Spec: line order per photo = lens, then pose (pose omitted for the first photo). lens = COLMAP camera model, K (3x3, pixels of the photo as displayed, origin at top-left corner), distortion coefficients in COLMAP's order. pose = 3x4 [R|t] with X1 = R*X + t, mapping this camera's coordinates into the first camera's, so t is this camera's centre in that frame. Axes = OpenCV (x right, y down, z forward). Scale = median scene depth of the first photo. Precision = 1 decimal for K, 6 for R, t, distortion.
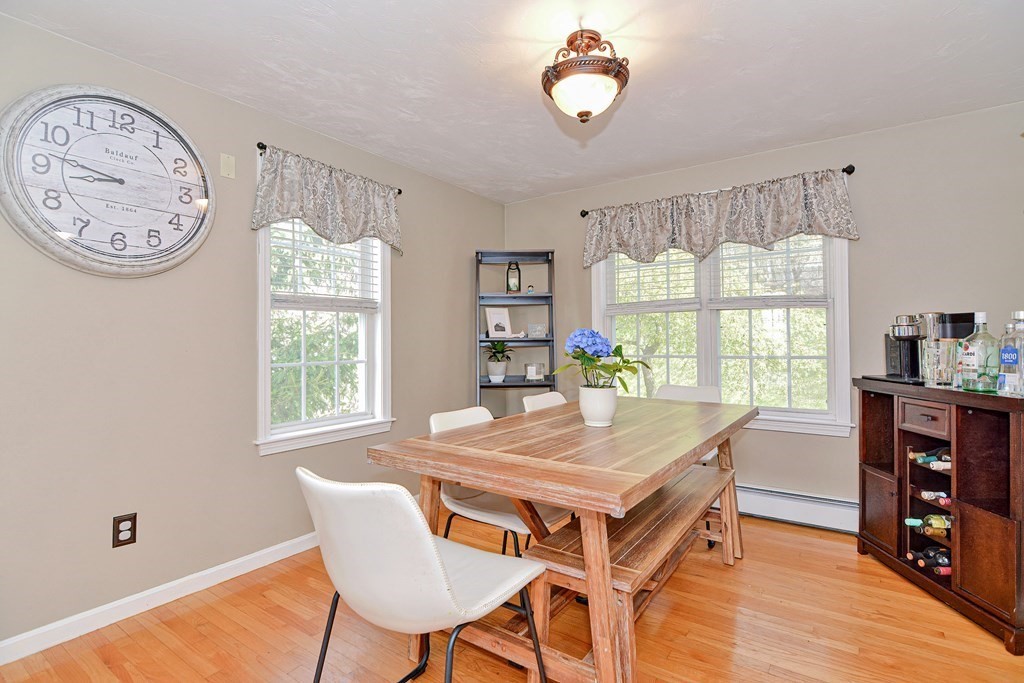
lens RADIAL K [[498.1, 0, 498.5], [0, 498.1, 338.3], [0, 0, 1]] dist [0.010077, -0.007504]
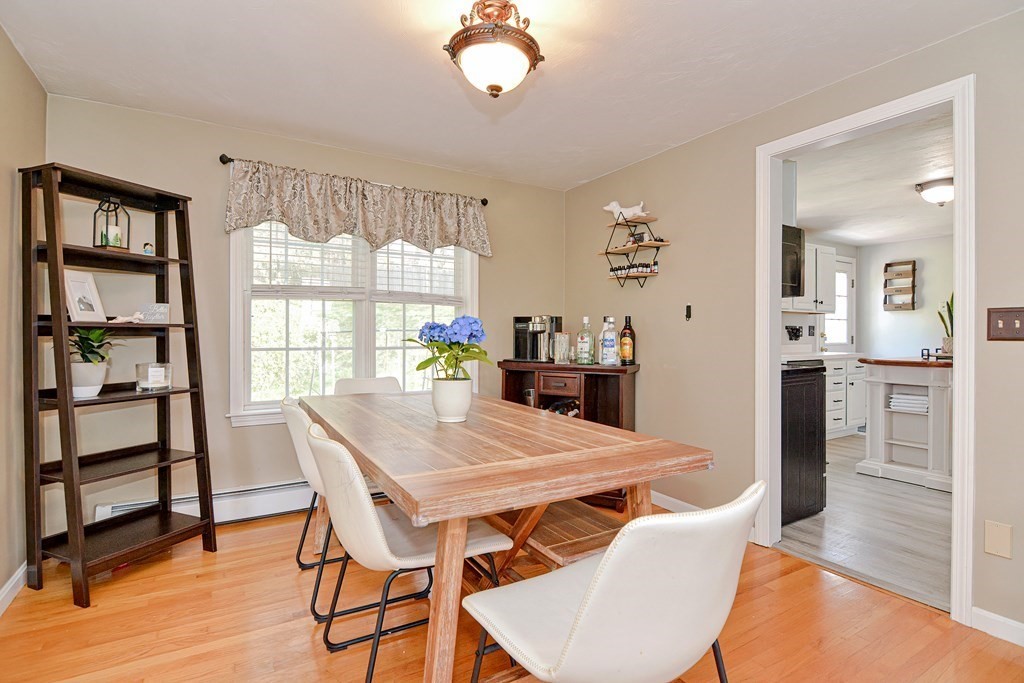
lens RADIAL K [[498.1, 0, 512.4], [0, 498.1, 340.2], [0, 0, 1]] dist [0.010077, -0.007504]
pose [[0.411196, -0.000079, 0.911547, -0.398900], [-0.015468, 0.999855, 0.007064, 0.011059], [-0.911416, -0.017004, 0.411135, 0.342431]]
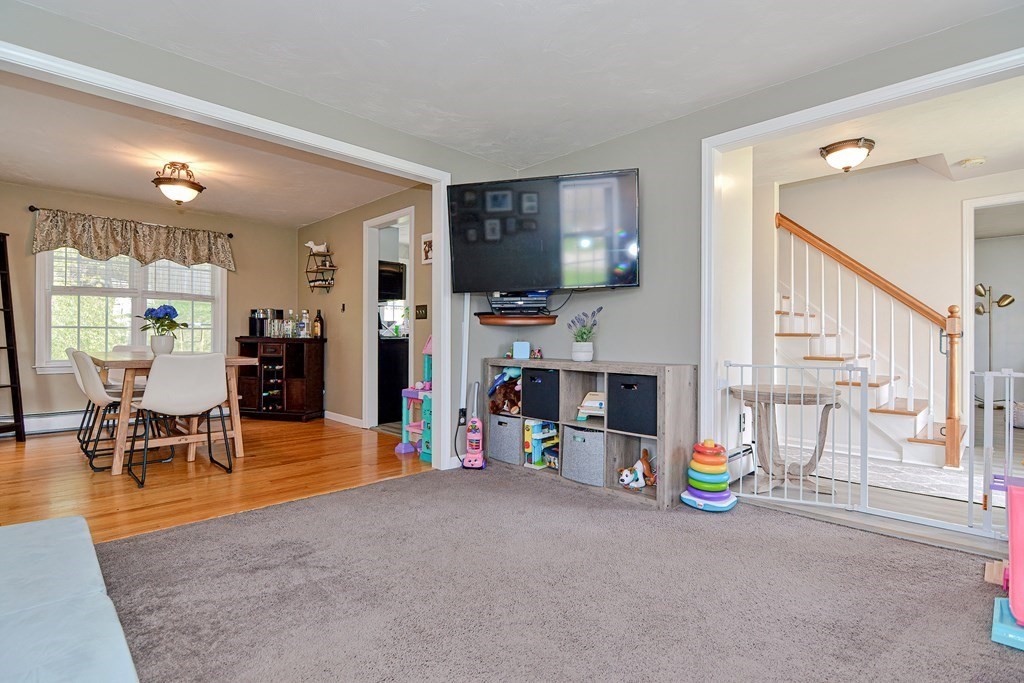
lens RADIAL K [[498.1, 0, 498.7], [0, 498.1, 338.4], [0, 0, 1]] dist [0.010077, -0.007504]
pose [[0.190770, 0.004324, 0.981625, -0.945625], [-0.014884, 0.999888, -0.001512, 0.057983], [-0.981522, -0.014322, 0.190813, -0.407377]]
